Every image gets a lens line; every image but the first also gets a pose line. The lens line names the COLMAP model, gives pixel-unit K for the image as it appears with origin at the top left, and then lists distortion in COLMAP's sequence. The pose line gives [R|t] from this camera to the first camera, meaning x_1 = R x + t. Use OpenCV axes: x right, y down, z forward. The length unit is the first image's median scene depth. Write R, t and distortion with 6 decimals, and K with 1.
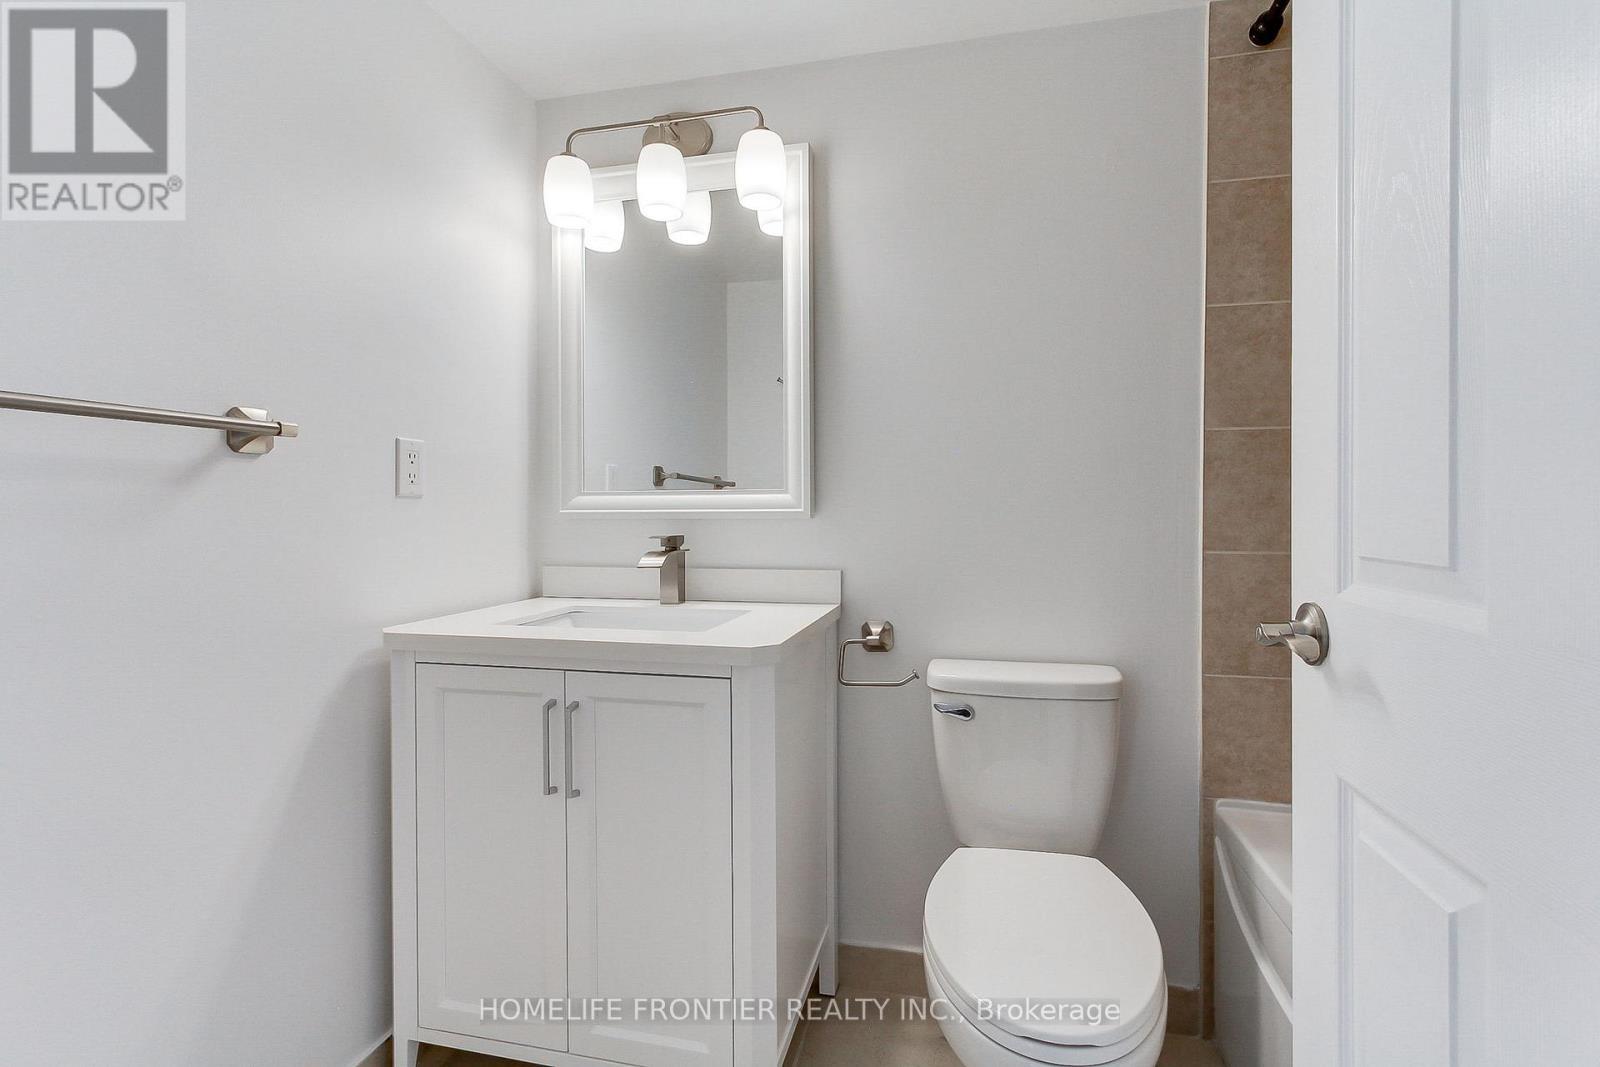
lens RADIAL K [[746.1, 0, 801.0], [0, 746.1, 522.0], [0, 0, 1]] dist [-0.023388, -0.000102]
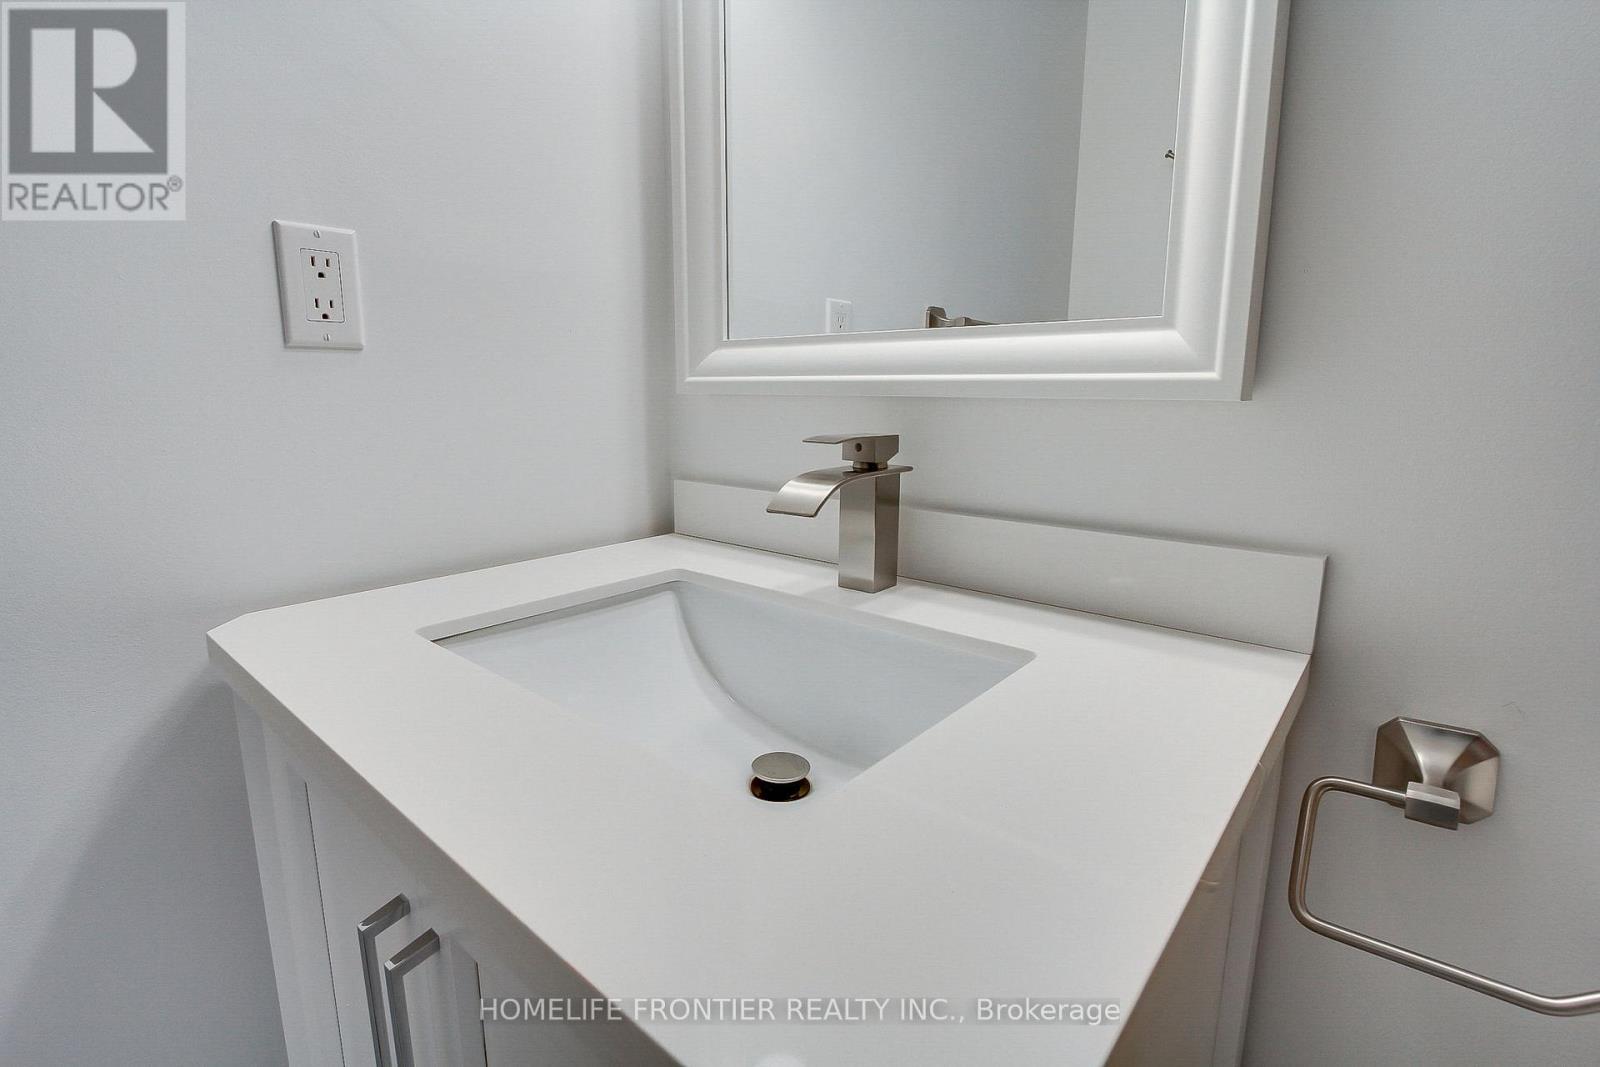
lens RADIAL K [[746.1, 0, 801.0], [0, 746.1, 522.0], [0, 0, 1]] dist [-0.023388, -0.000102]
pose [[0.892947, 0.087872, -0.441502, -0.011816], [-0.012330, 0.985169, 0.171140, -0.006361], [0.449992, -0.147376, 0.880788, 0.609323]]
